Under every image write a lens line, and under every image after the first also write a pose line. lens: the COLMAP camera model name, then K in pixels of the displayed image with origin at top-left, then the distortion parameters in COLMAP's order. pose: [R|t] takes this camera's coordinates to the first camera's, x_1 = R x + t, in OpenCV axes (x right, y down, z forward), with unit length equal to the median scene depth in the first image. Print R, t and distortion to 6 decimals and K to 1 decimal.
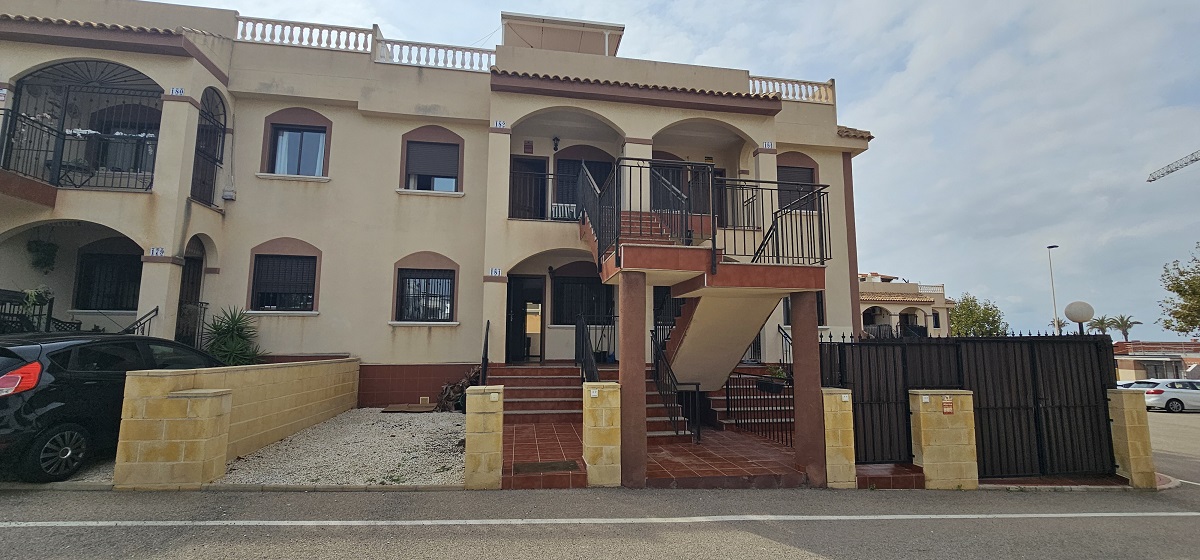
lens RADIAL K [[487.1, 0, 610.2], [0, 487.1, 282.1], [0, 0, 1]] dist [-0.001235, -0.000305]
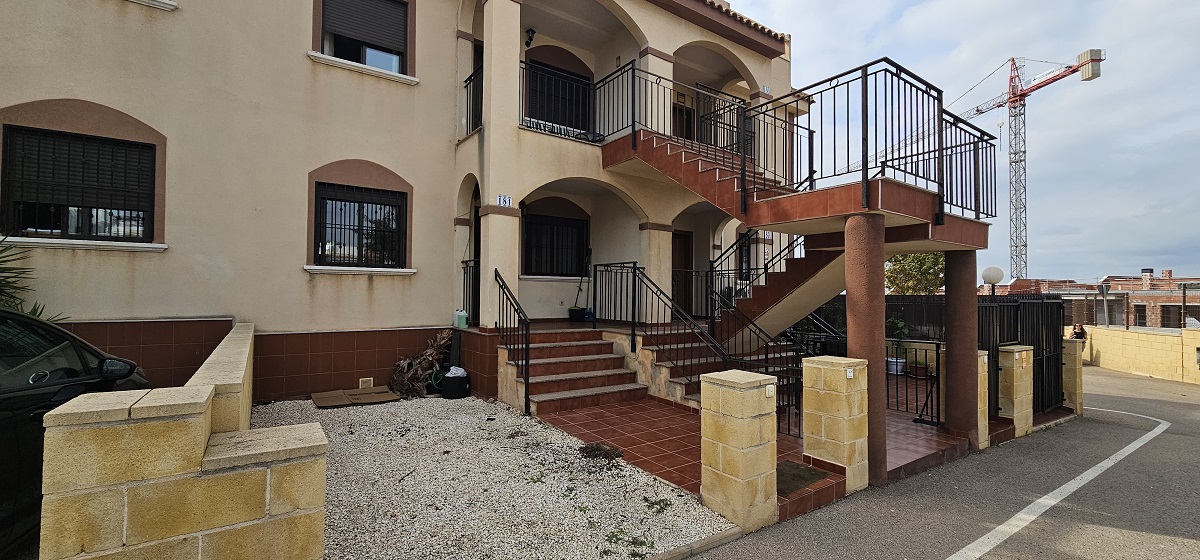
lens RADIAL K [[487.1, 0, 610.2], [0, 487.1, 282.1], [0, 0, 1]] dist [-0.001235, -0.000305]
pose [[0.903615, 0.015713, 0.428057, -0.379406], [-0.058960, 0.994378, 0.087960, 0.024430], [-0.424268, -0.104720, 0.899461, 0.272718]]
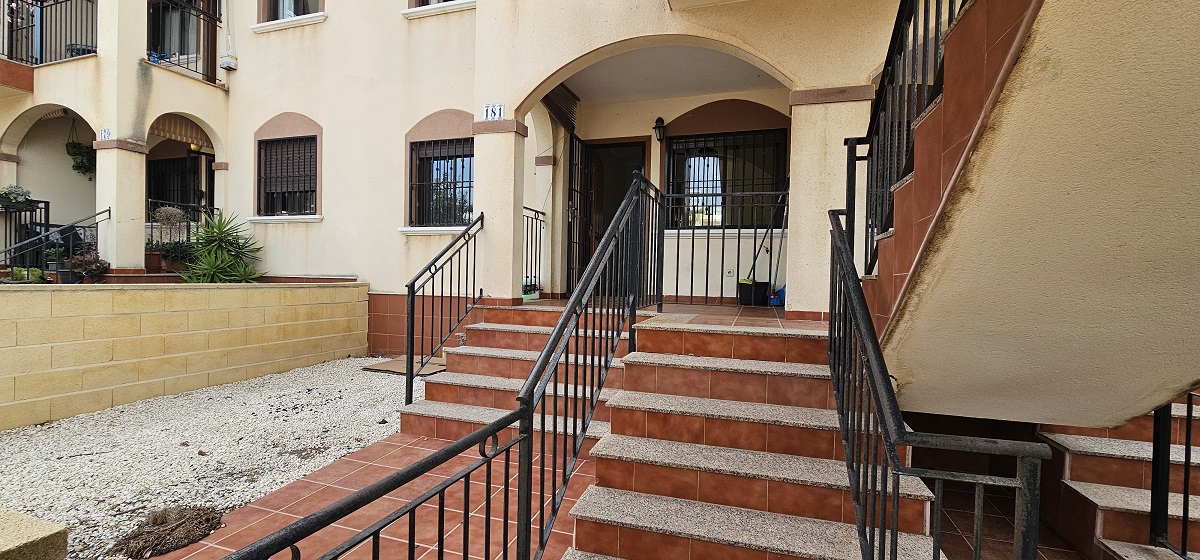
lens RADIAL K [[491.7, 0, 601.5], [0, 491.7, 284.9], [0, 0, 1]] dist [-0.001862, 0.000007]
pose [[0.873680, 0.026474, -0.485780, 0.094377], [0.042329, 0.990595, 0.130114, 0.085831], [0.484656, -0.134241, 0.864343, 0.581275]]
